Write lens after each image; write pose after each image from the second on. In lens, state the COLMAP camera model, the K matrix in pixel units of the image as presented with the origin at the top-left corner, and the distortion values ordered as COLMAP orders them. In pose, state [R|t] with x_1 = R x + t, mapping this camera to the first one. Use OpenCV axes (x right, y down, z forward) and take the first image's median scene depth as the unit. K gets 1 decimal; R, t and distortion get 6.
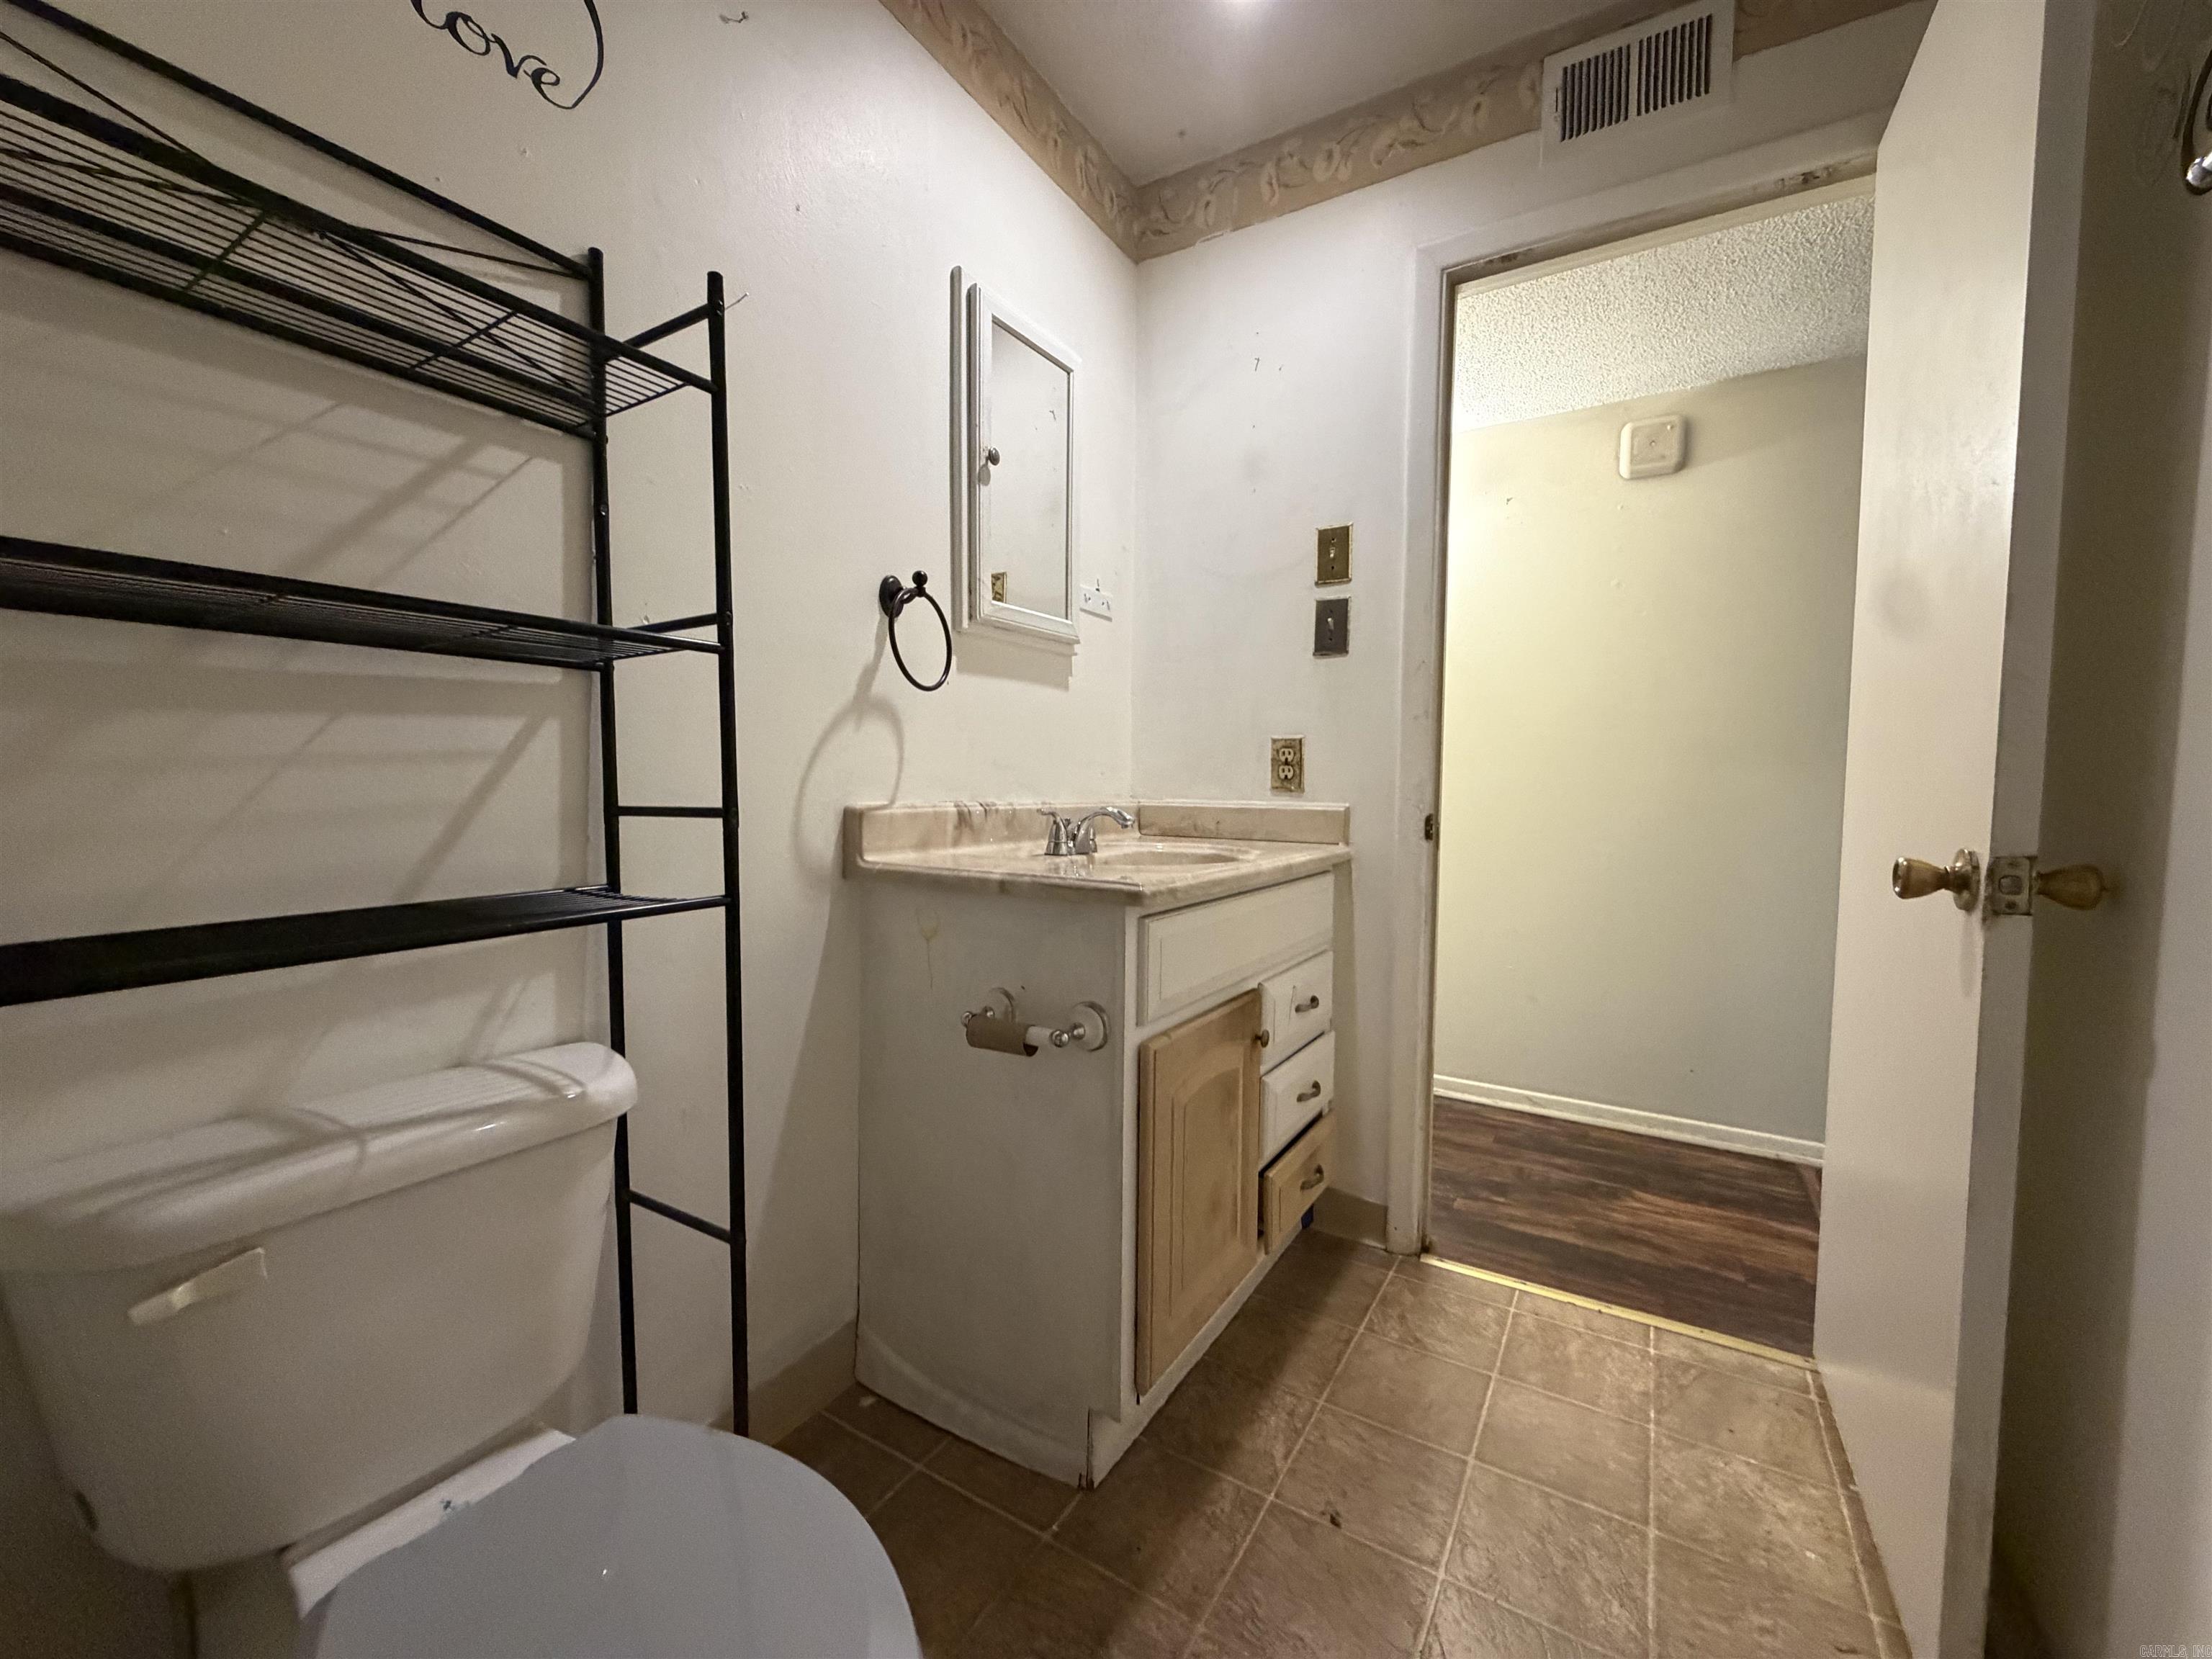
lens RADIAL K [[883.8, 0, 1115.3], [0, 883.8, 812.6], [0, 0, 1]] dist [0.003468, -0.000325]
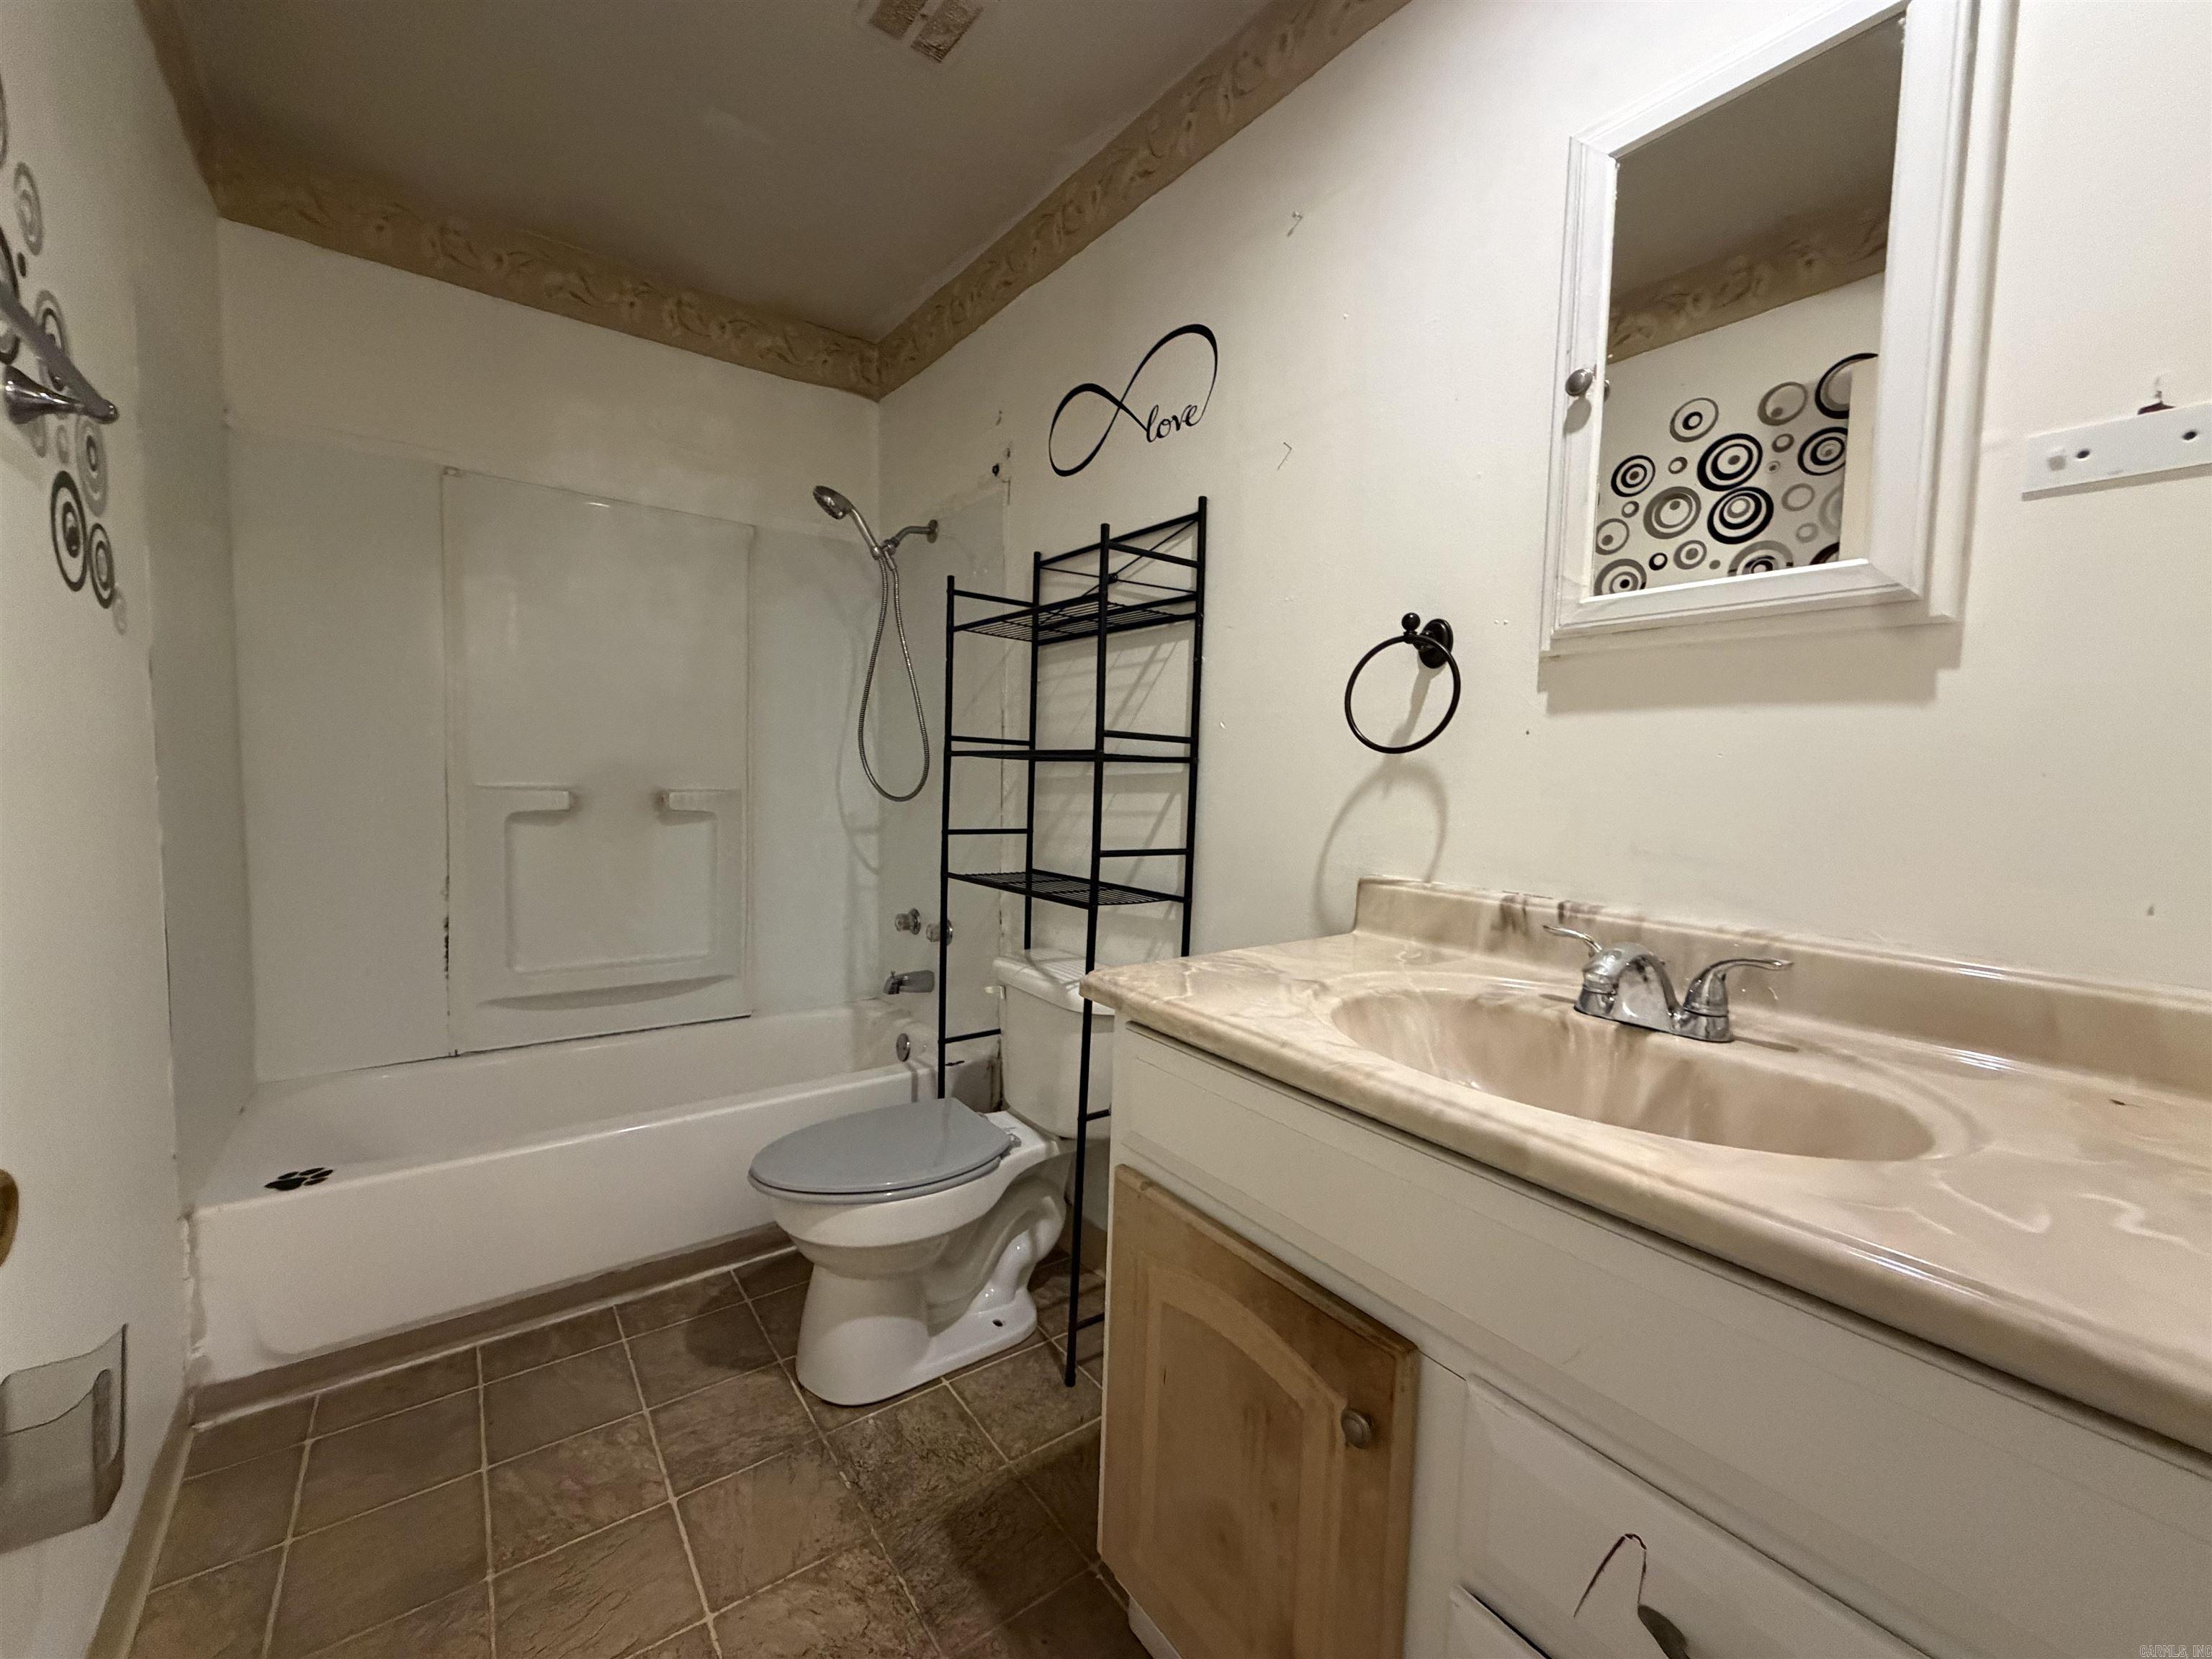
lens RADIAL K [[883.8, 0, 1107.2], [0, 883.8, 822.8], [0, 0, 1]] dist [0.003468, -0.000325]
pose [[-0.366431, 0.030135, -0.929957, 0.742790], [-0.072803, 0.995483, 0.060944, -0.108940], [0.927593, 0.090036, -0.362582, 1.136585]]
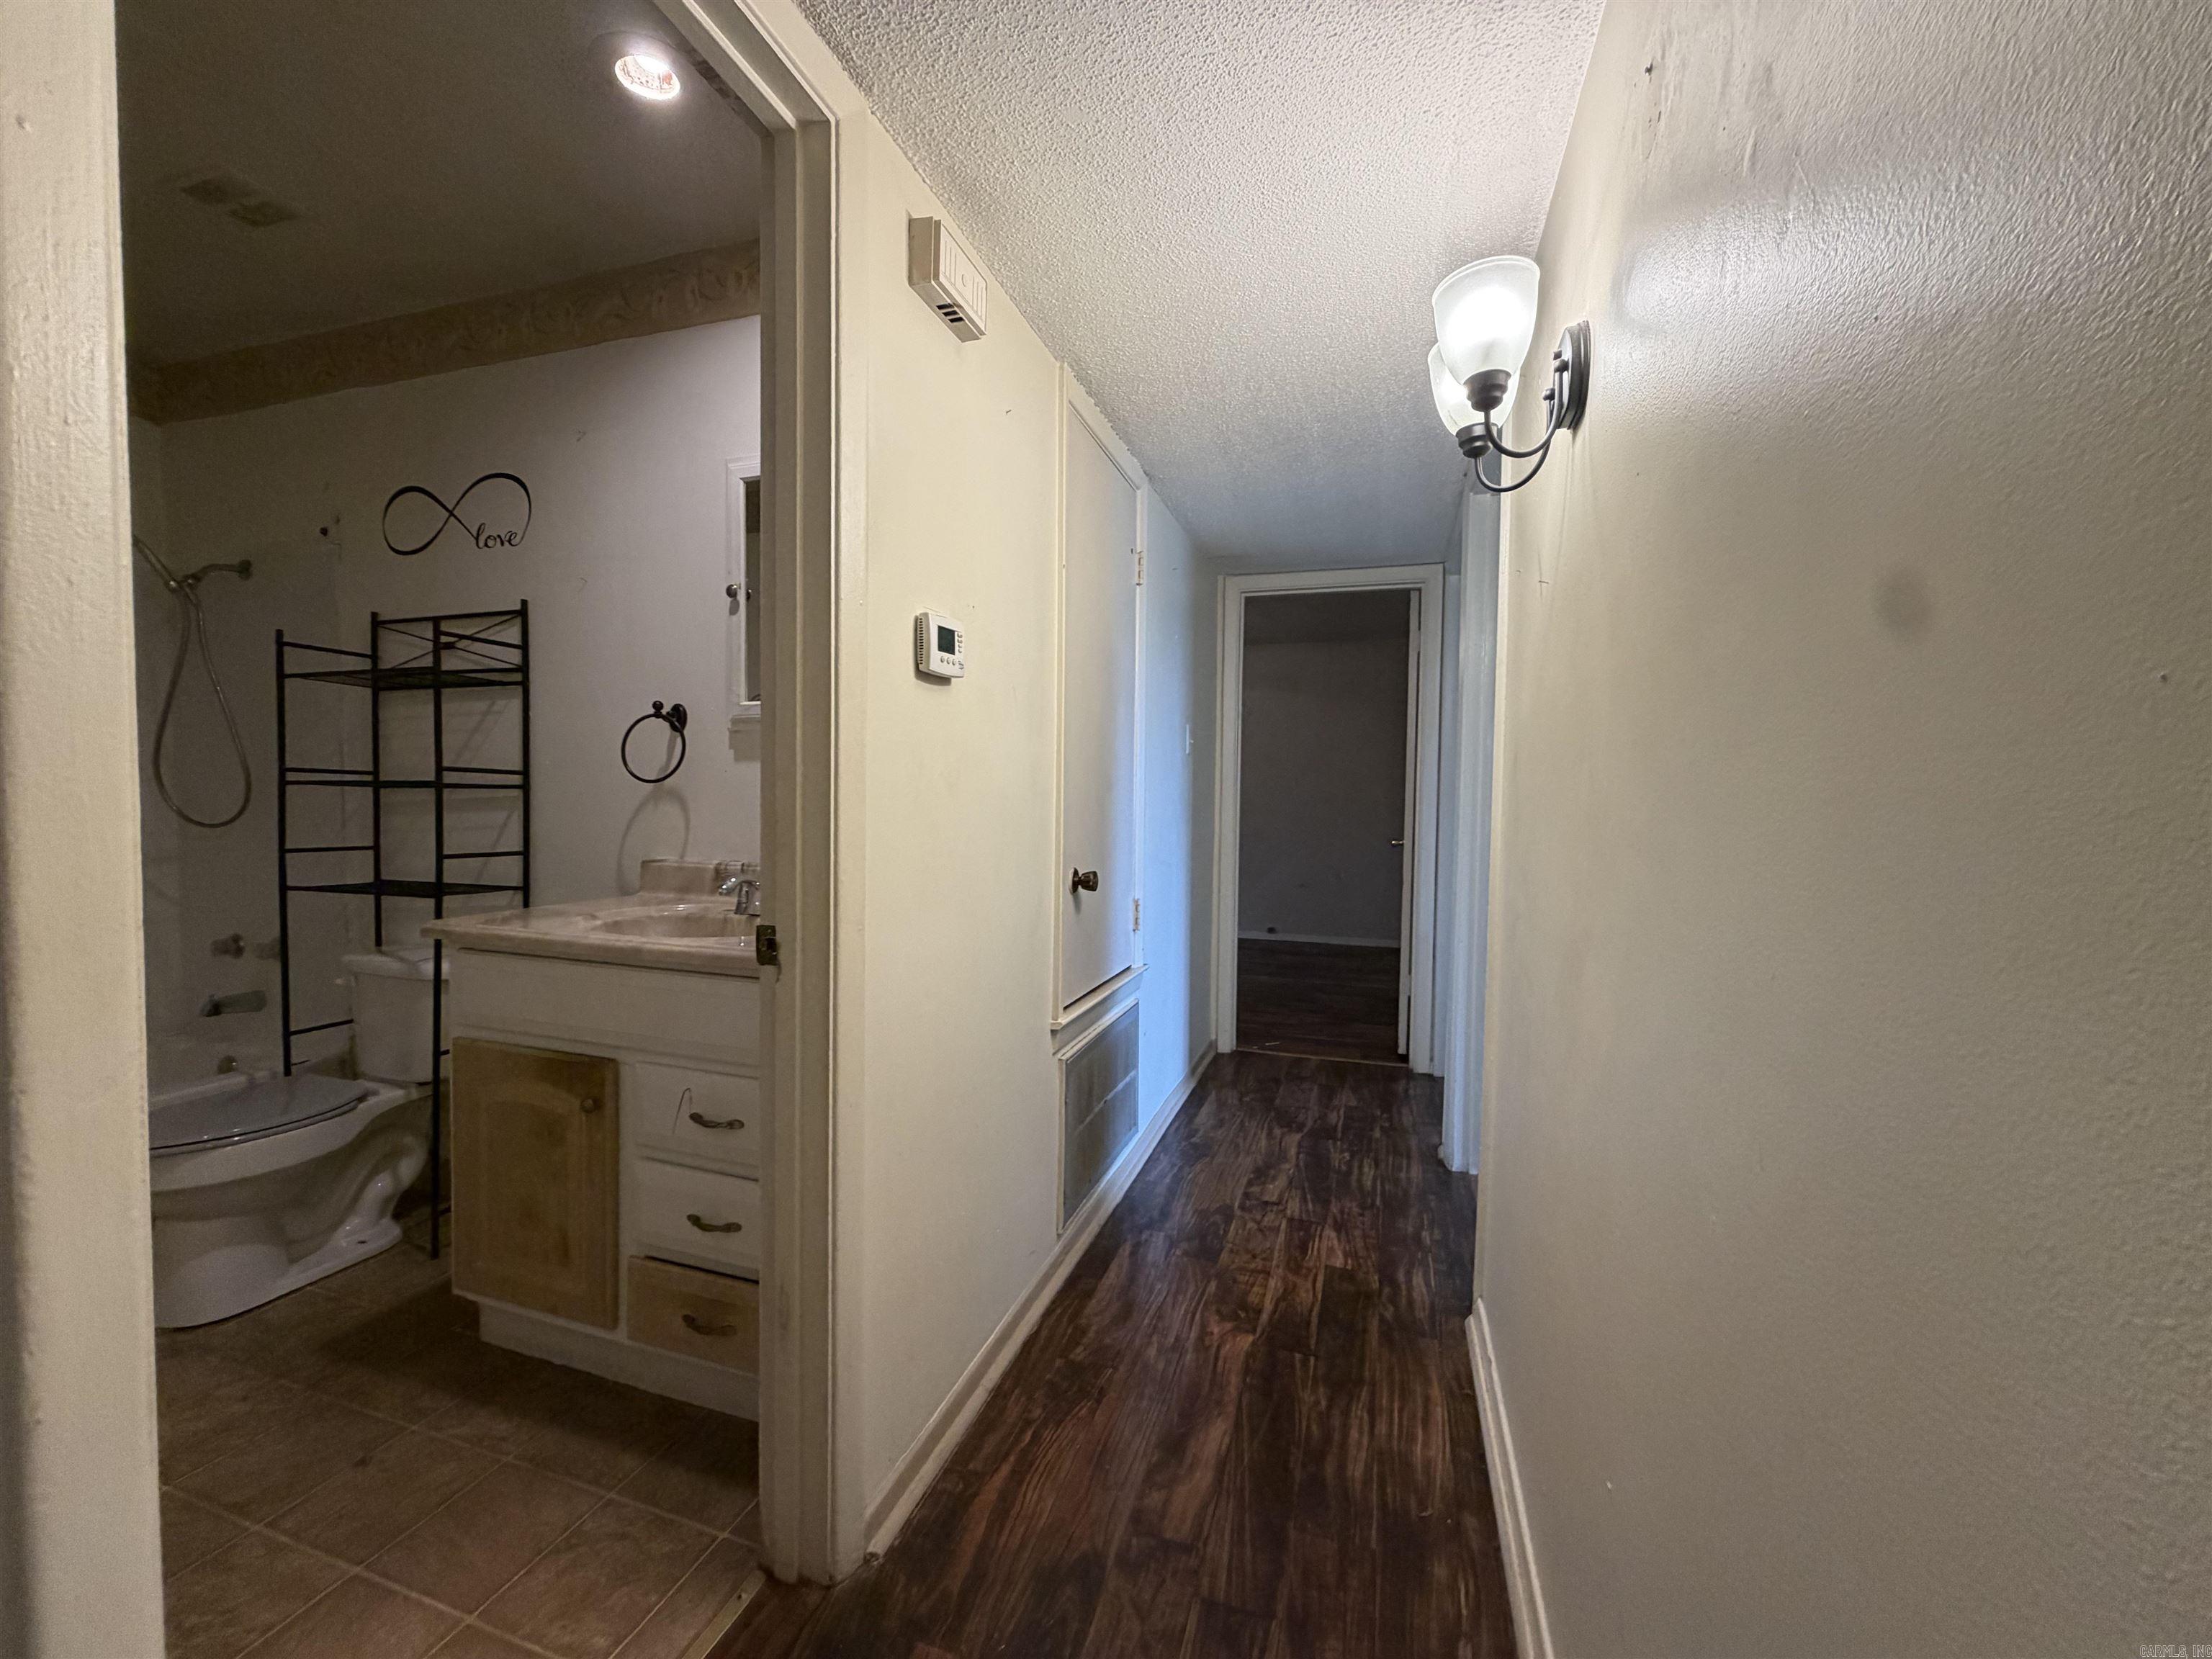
lens RADIAL K [[883.8, 0, 1087.5], [0, 883.8, 824.0], [0, 0, 1]] dist [0.003468, -0.000325]
pose [[0.214539, 0.018301, -0.976544, 1.463003], [-0.047959, 0.998816, 0.008183, -0.124208], [0.975537, 0.045078, 0.215163, 1.491591]]
